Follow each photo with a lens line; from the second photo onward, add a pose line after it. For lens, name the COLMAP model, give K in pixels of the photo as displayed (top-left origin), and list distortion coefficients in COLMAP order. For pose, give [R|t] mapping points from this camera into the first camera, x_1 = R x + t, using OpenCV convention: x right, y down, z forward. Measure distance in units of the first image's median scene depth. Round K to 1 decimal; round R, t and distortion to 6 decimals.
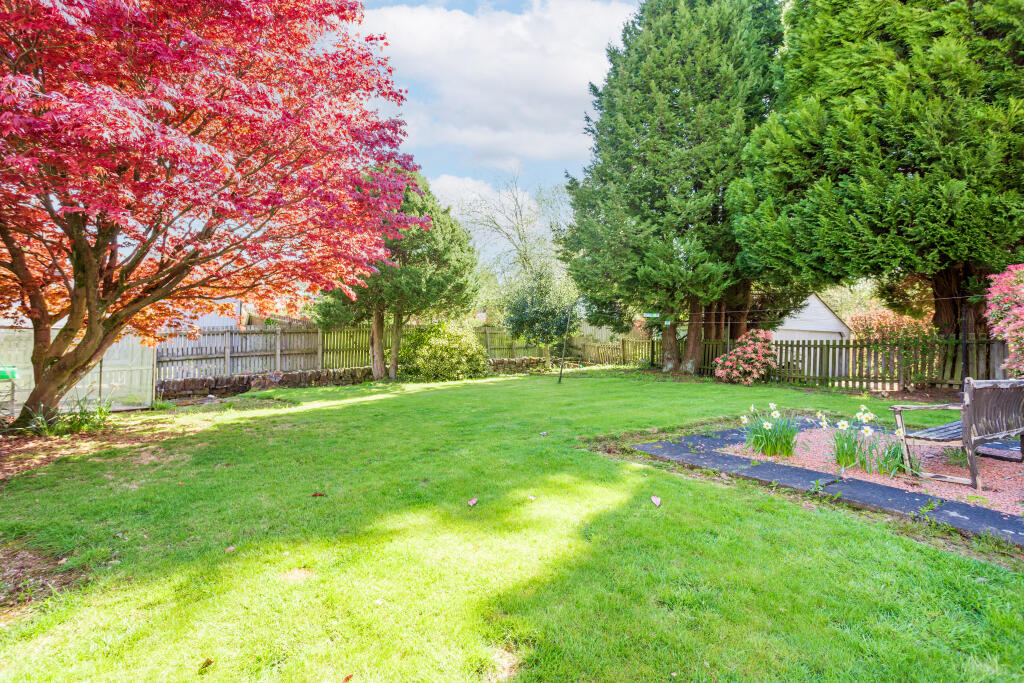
lens RADIAL K [[504.1, 0, 515.1], [0, 504.1, 298.9], [0, 0, 1]] dist [-0.052099, 0.031742]
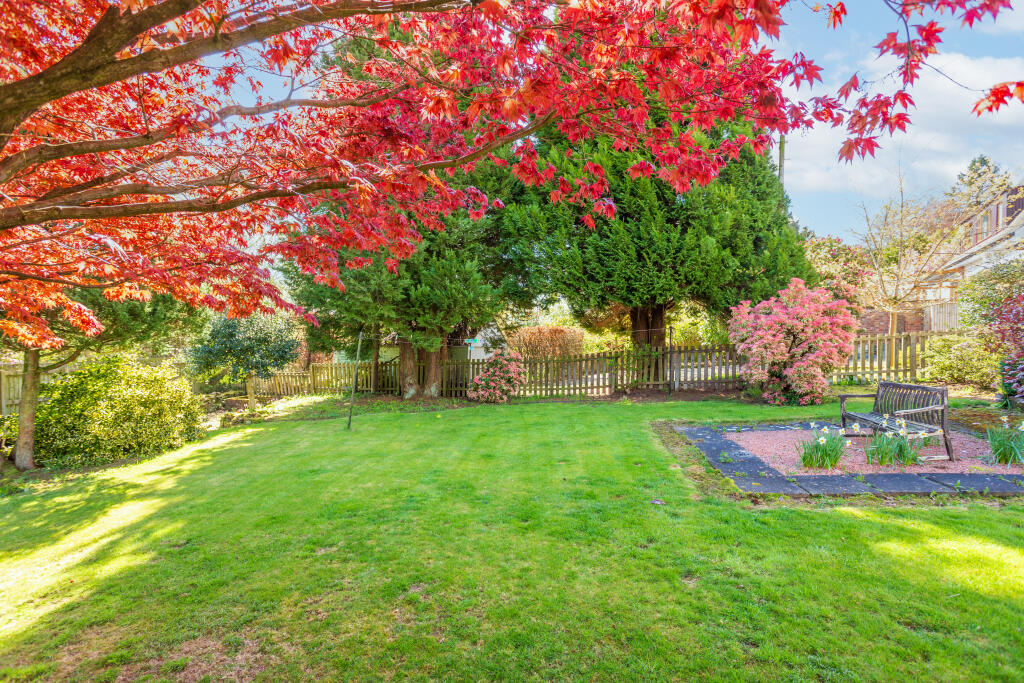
lens RADIAL K [[498.4, 0, 512.0], [0, 498.4, 341.5], [0, 0, 1]] dist [-0.055301, 0.030394]
pose [[0.686750, -0.033150, 0.726137, -0.259233], [-0.006056, 0.998664, 0.051320, -0.010149], [-0.726868, -0.039642, 0.685632, 0.249813]]
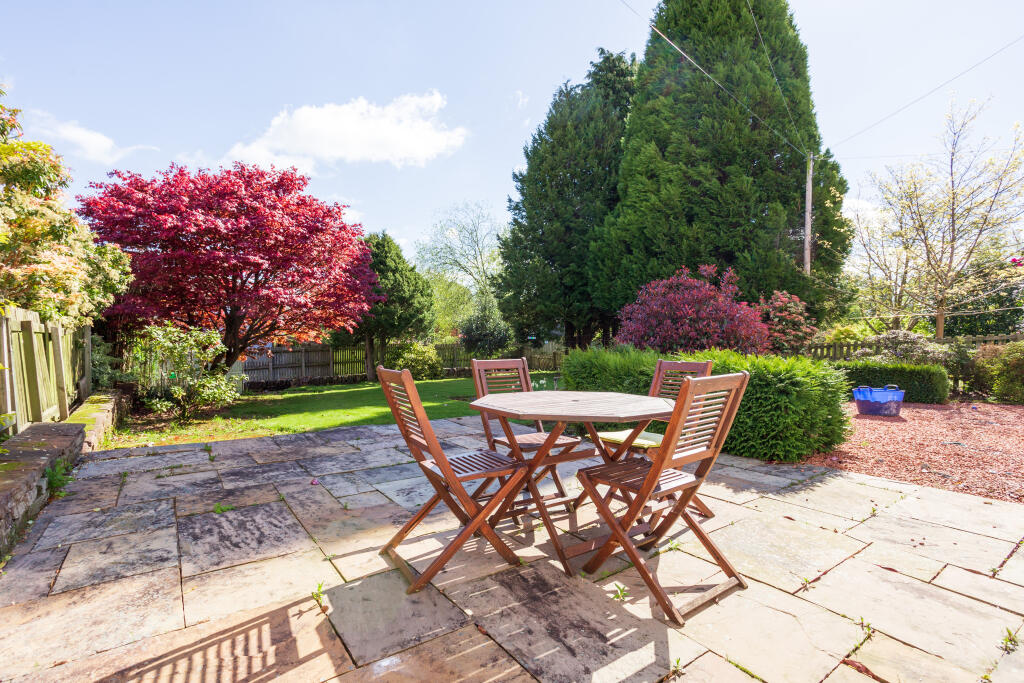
lens RADIAL K [[498.4, 0, 512.0], [0, 498.4, 341.5], [0, 0, 1]] dist [-0.055301, 0.030394]
pose [[0.999862, -0.015017, -0.007161, 0.166373], [0.015408, 0.998191, 0.058114, -0.039638], [0.006275, -0.058217, 0.998284, -0.488093]]
